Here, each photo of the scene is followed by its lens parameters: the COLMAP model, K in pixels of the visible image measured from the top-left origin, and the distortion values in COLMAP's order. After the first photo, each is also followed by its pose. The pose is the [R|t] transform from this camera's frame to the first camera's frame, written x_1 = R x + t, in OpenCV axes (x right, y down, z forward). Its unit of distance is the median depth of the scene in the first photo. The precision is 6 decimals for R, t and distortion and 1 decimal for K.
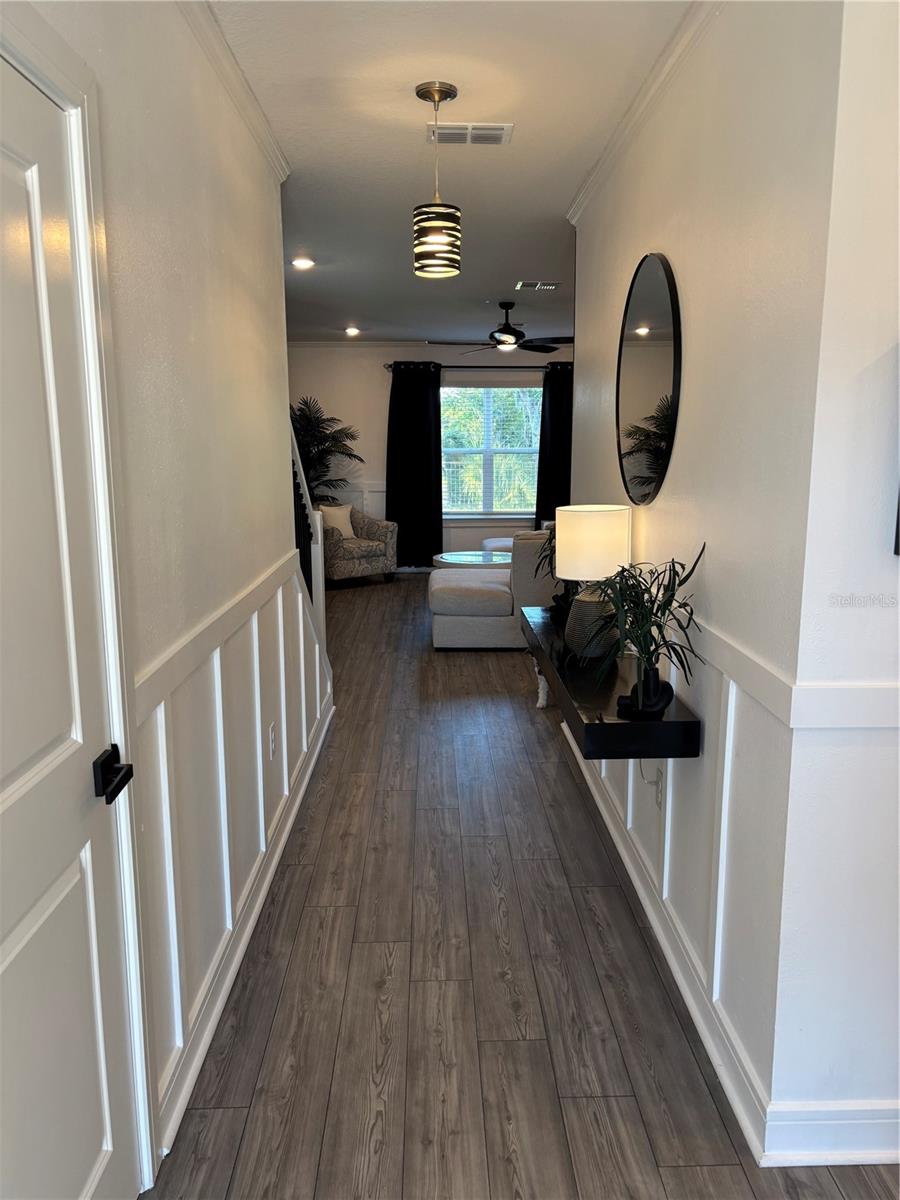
lens RADIAL K [[911.9, 0, 460.4], [0, 911.9, 608.7], [0, 0, 1]] dist [0.049951, -0.049682]
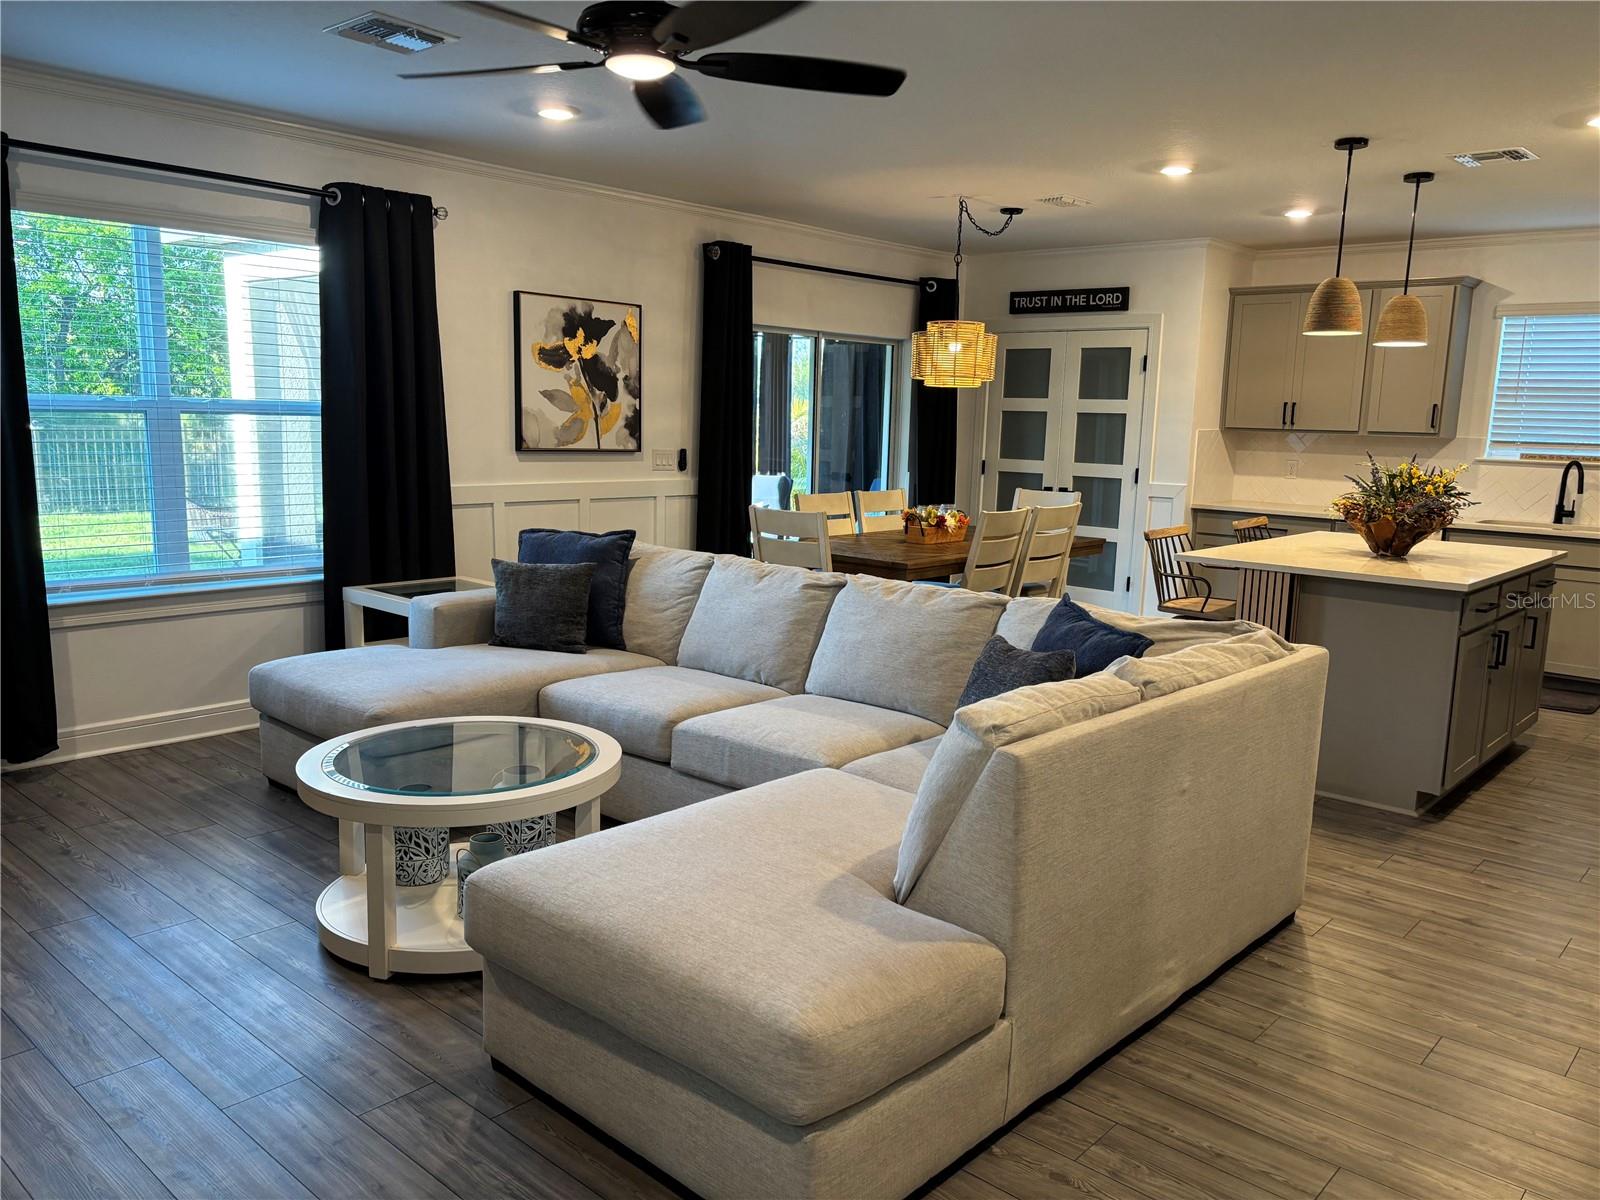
lens RADIAL K [[1203.7, 0, 813.4], [0, 1203.7, 613.9], [0, 0, 1]] dist [0.049277, -0.066709]
pose [[0.683088, -0.101498, 0.723249, -0.338121], [0.103954, 0.993725, 0.041274, -0.192405], [-0.722900, 0.046990, 0.689353, 1.118391]]
